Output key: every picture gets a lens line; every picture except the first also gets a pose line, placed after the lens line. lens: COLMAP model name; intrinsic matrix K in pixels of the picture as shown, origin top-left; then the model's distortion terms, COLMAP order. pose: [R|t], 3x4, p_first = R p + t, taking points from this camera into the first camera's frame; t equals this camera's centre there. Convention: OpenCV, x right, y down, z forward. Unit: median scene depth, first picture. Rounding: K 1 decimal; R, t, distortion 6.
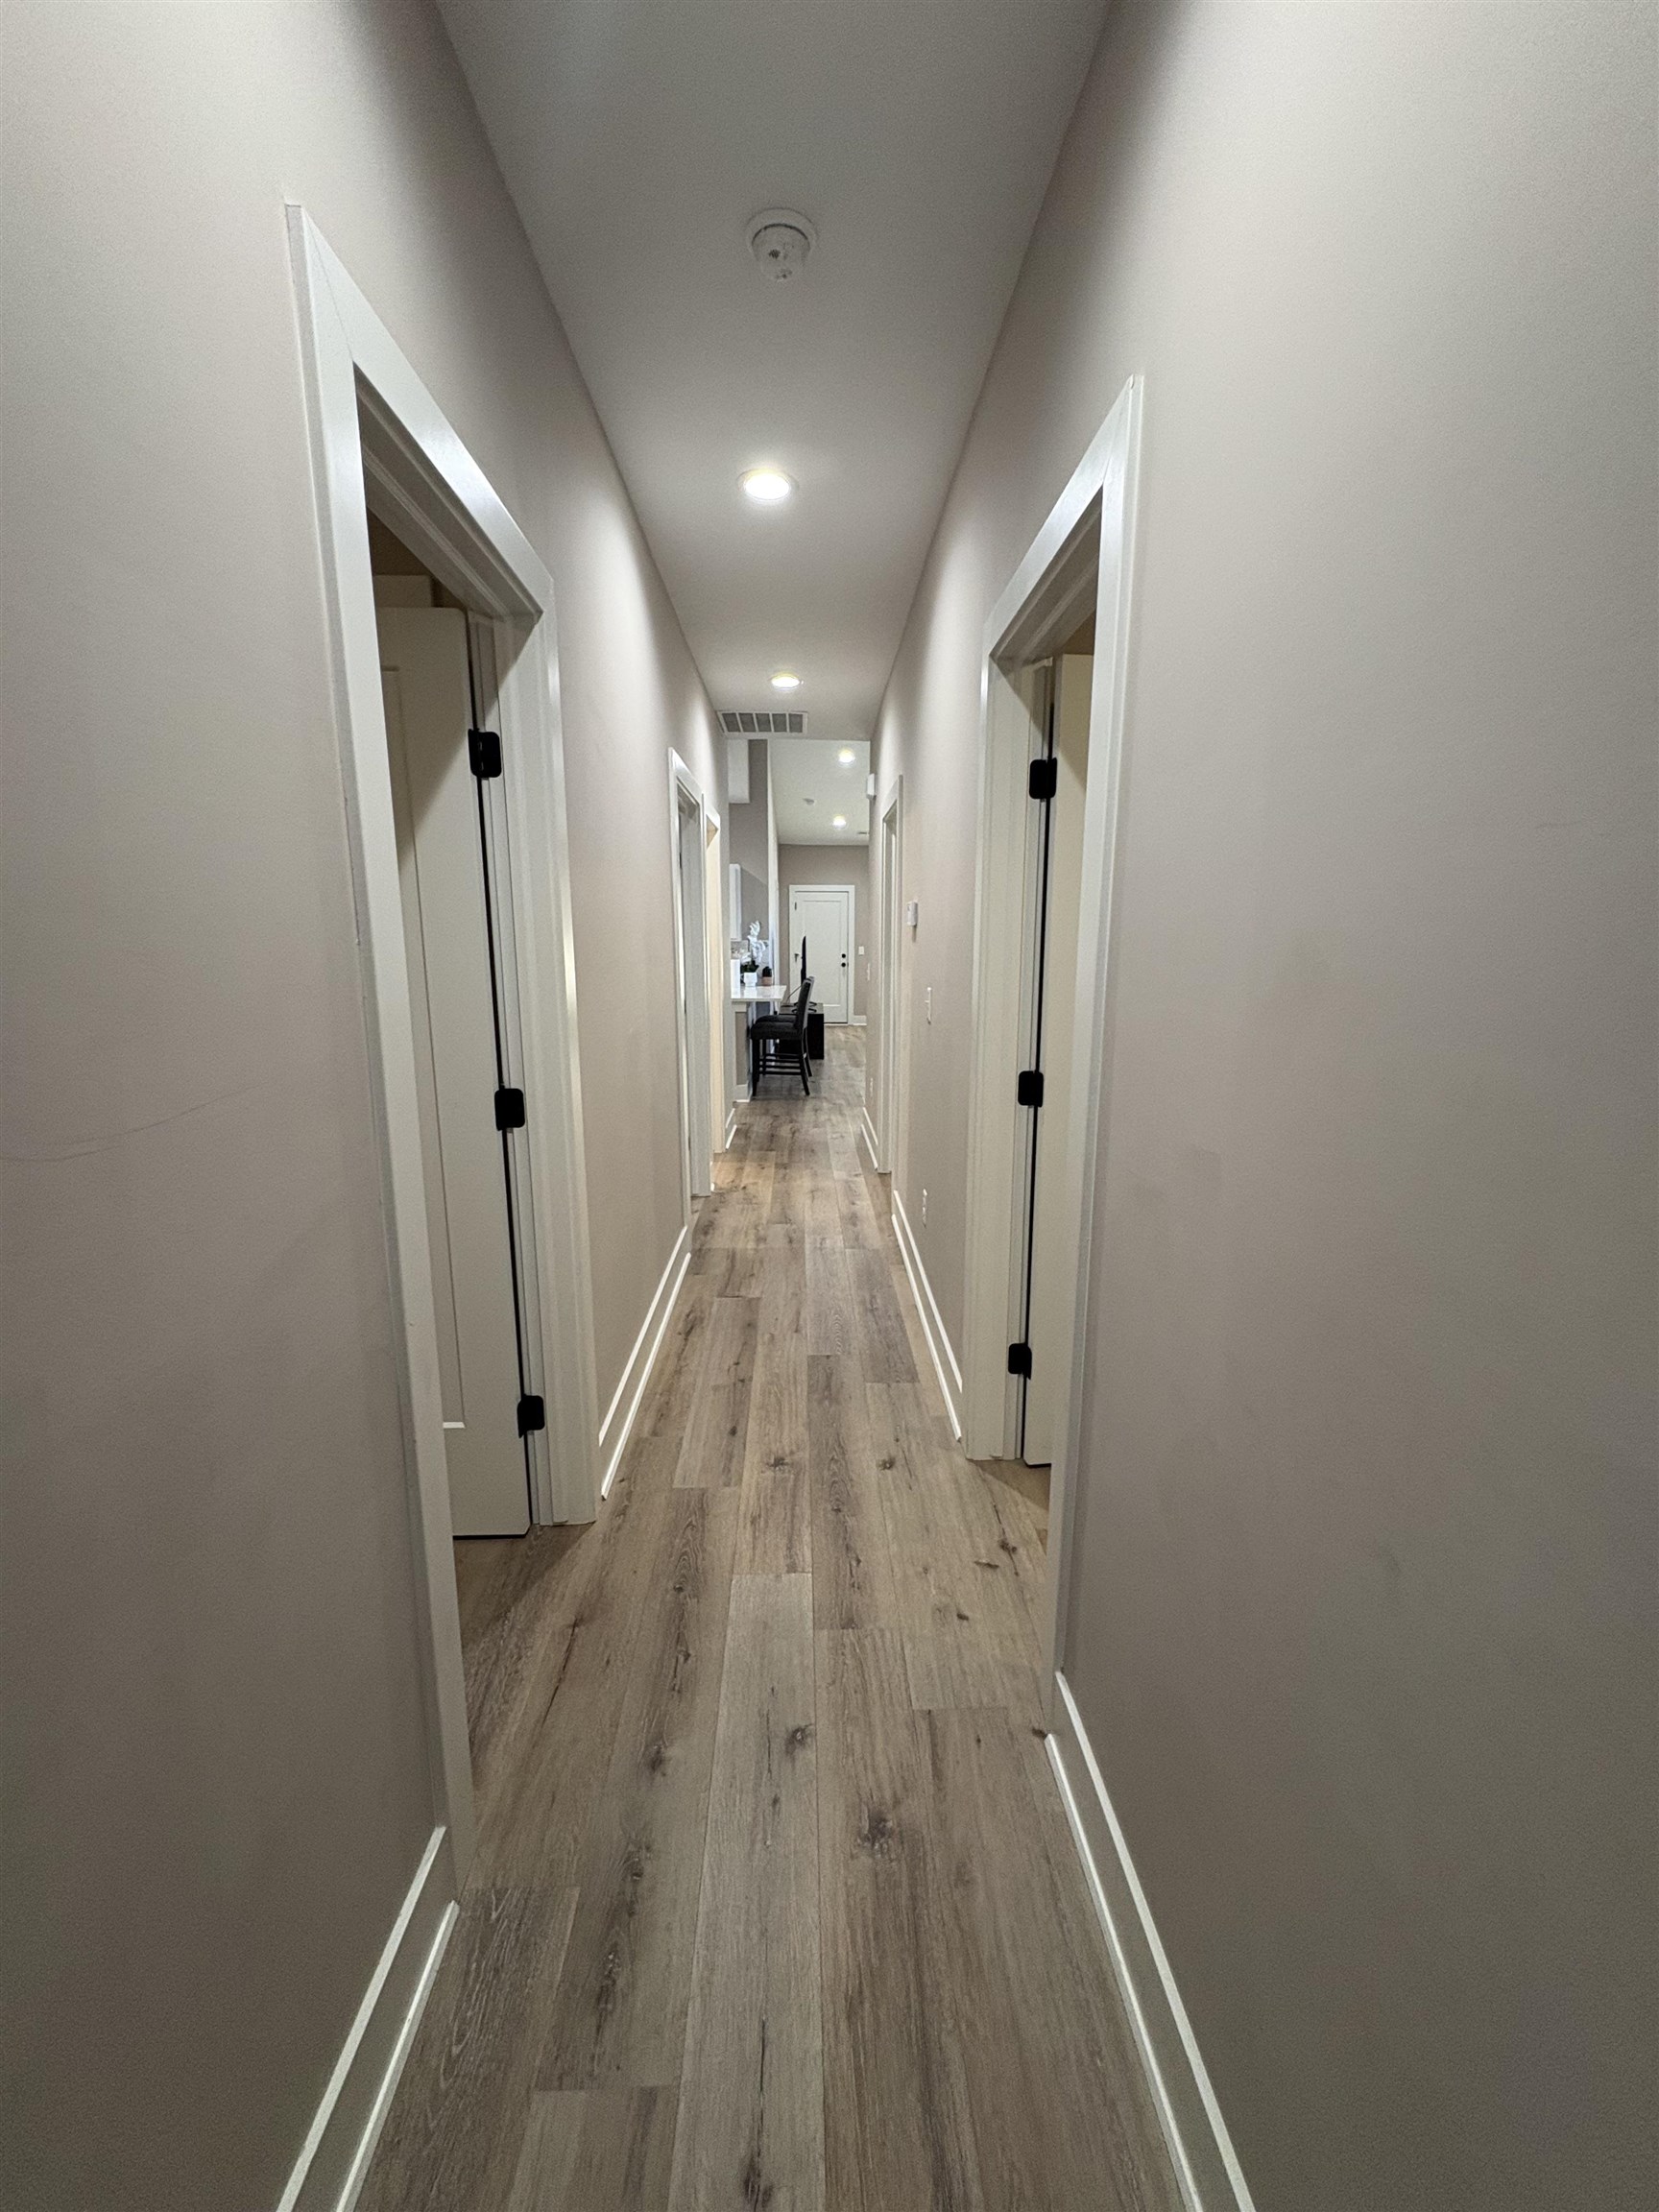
lens RADIAL K [[879.5, 0, 826.2], [0, 879.5, 1106.5], [0, 0, 1]] dist [-0.000342, 0.000172]
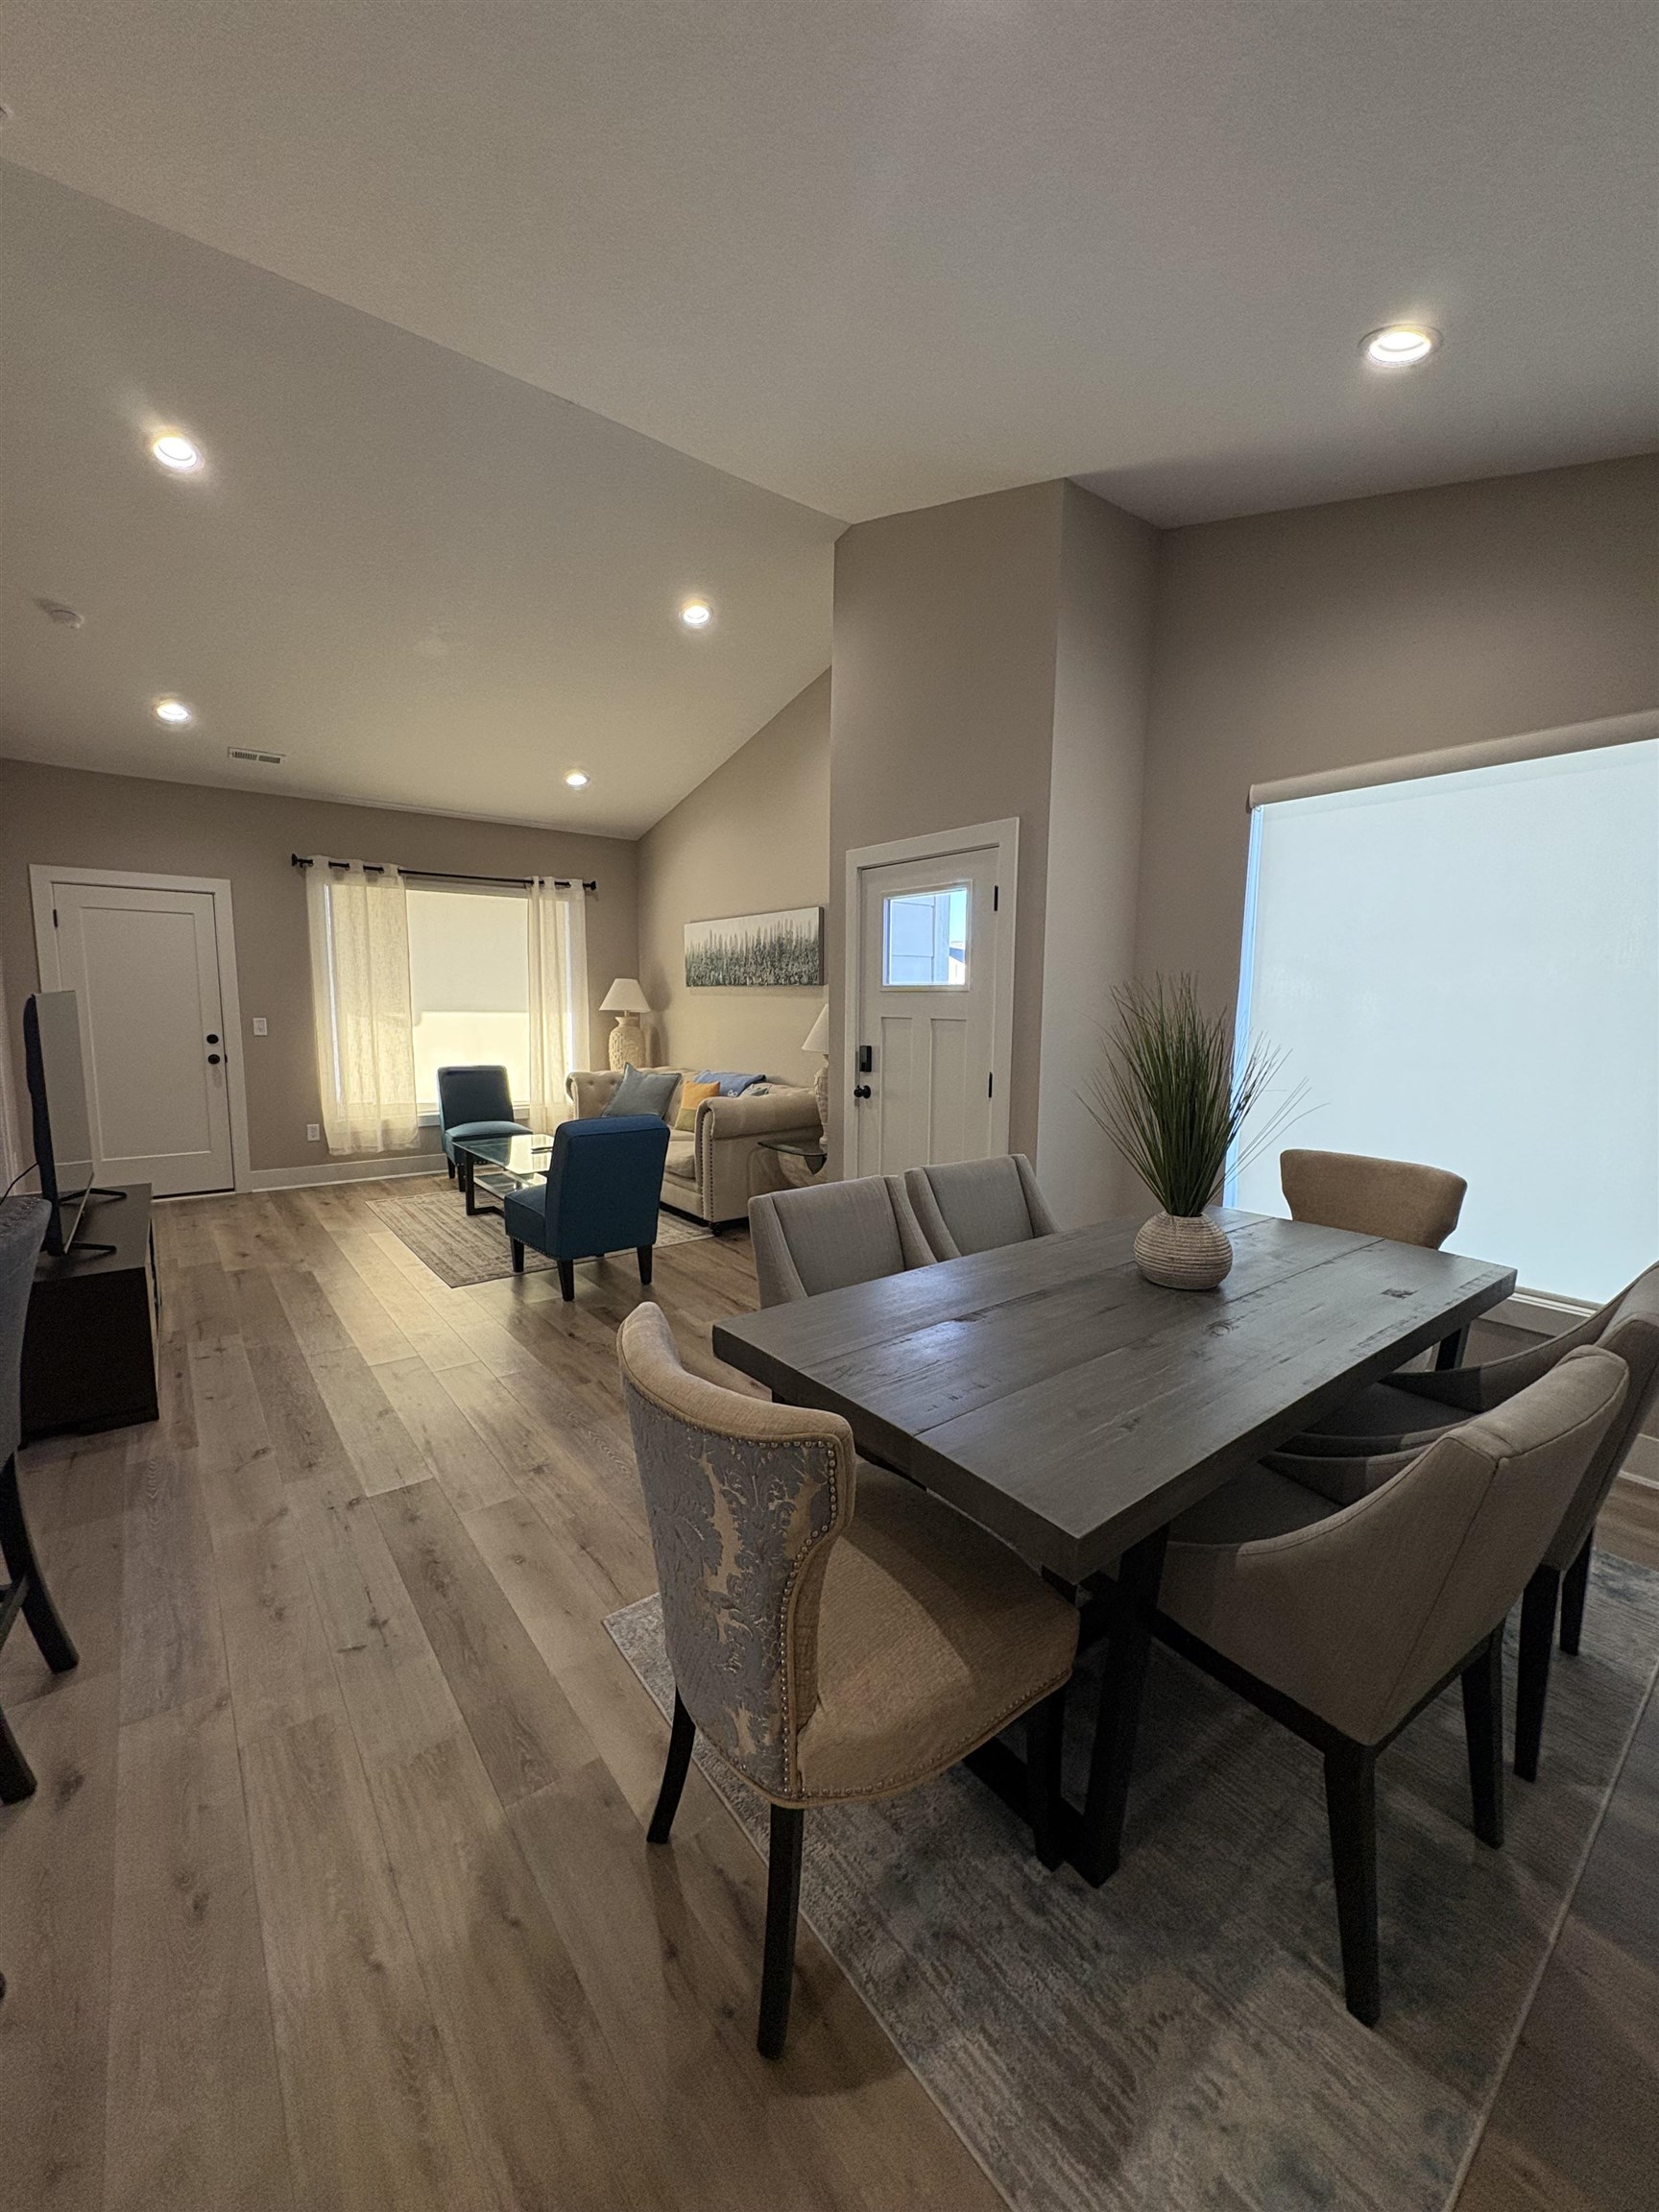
lens RADIAL K [[879.5, 0, 830.2], [0, 879.5, 1109.4], [0, 0, 1]] dist [-0.000342, 0.000172]
pose [[0.806179, -0.063536, 0.588251, 0.012173], [0.100744, 0.994440, -0.030658, -0.138245], [-0.583032, 0.083978, 0.808097, 0.704889]]
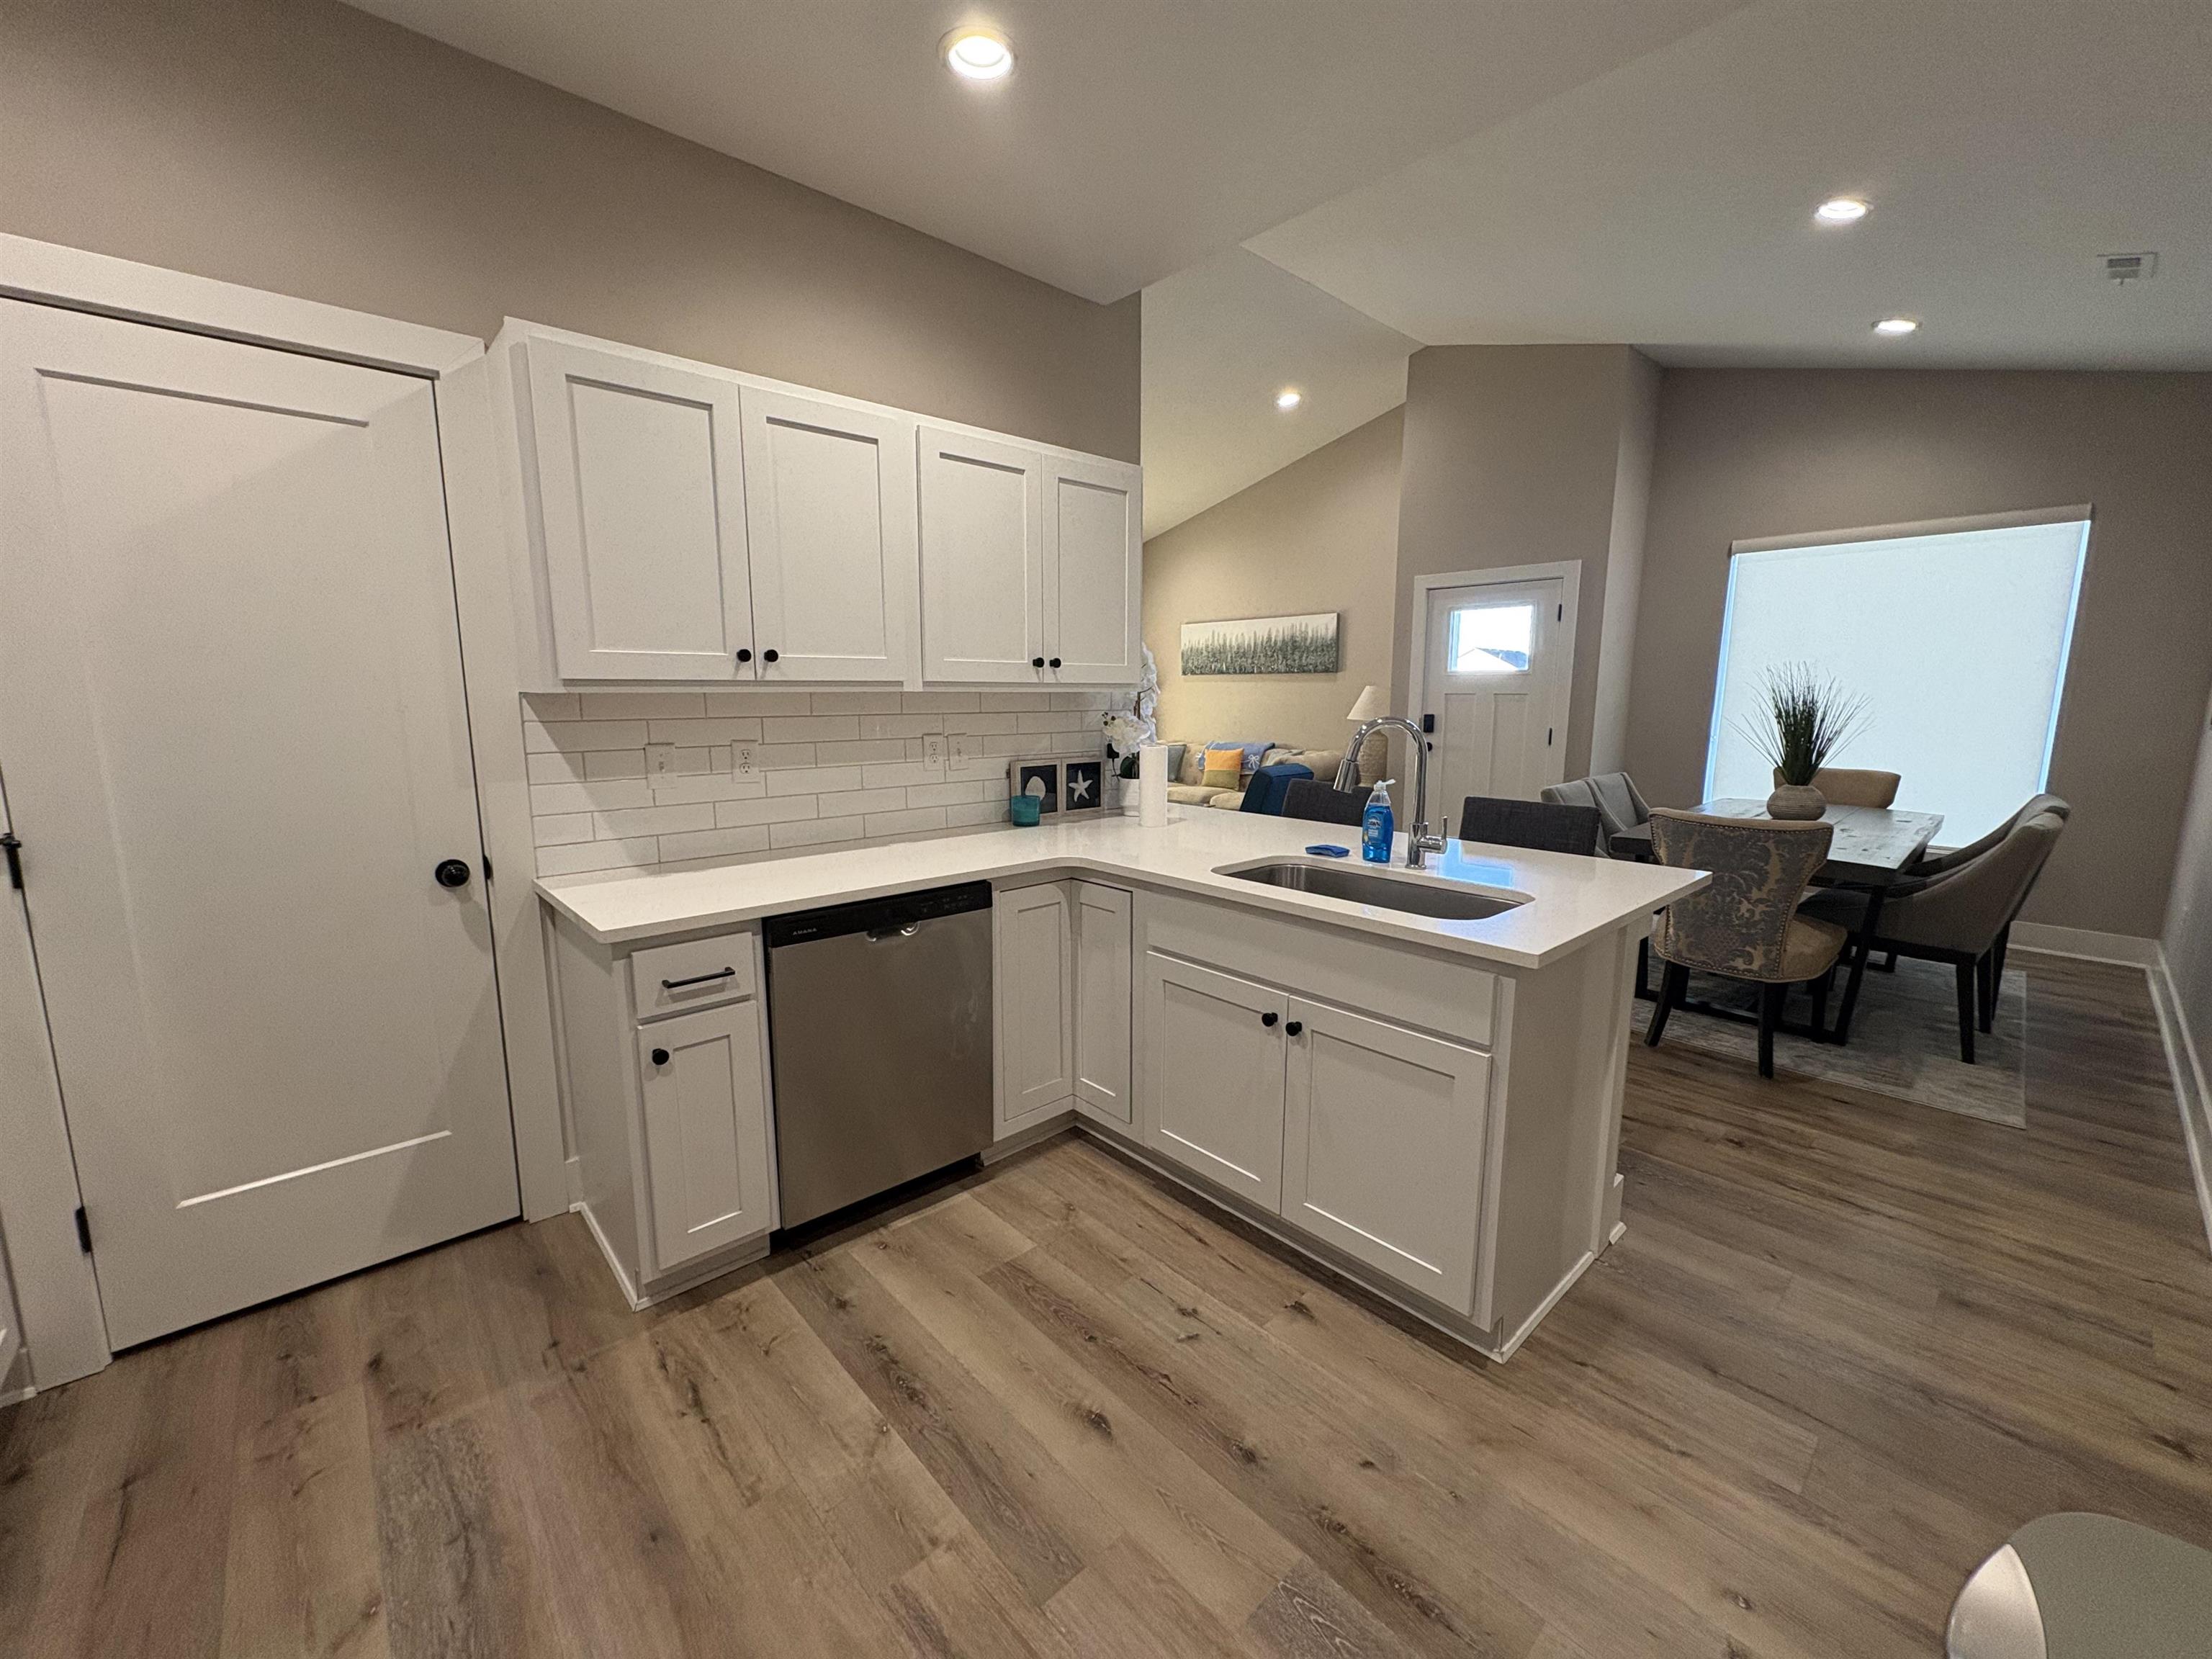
lens RADIAL K [[879.5, 0, 1107.2], [0, 879.5, 830.2], [0, 0, 1]] dist [-0.000342, 0.000172]
pose [[0.753886, -0.102456, 0.648968, -0.329665], [0.124845, 0.992108, 0.011601, -0.135102], [-0.645035, 0.072274, 0.760728, 0.726292]]
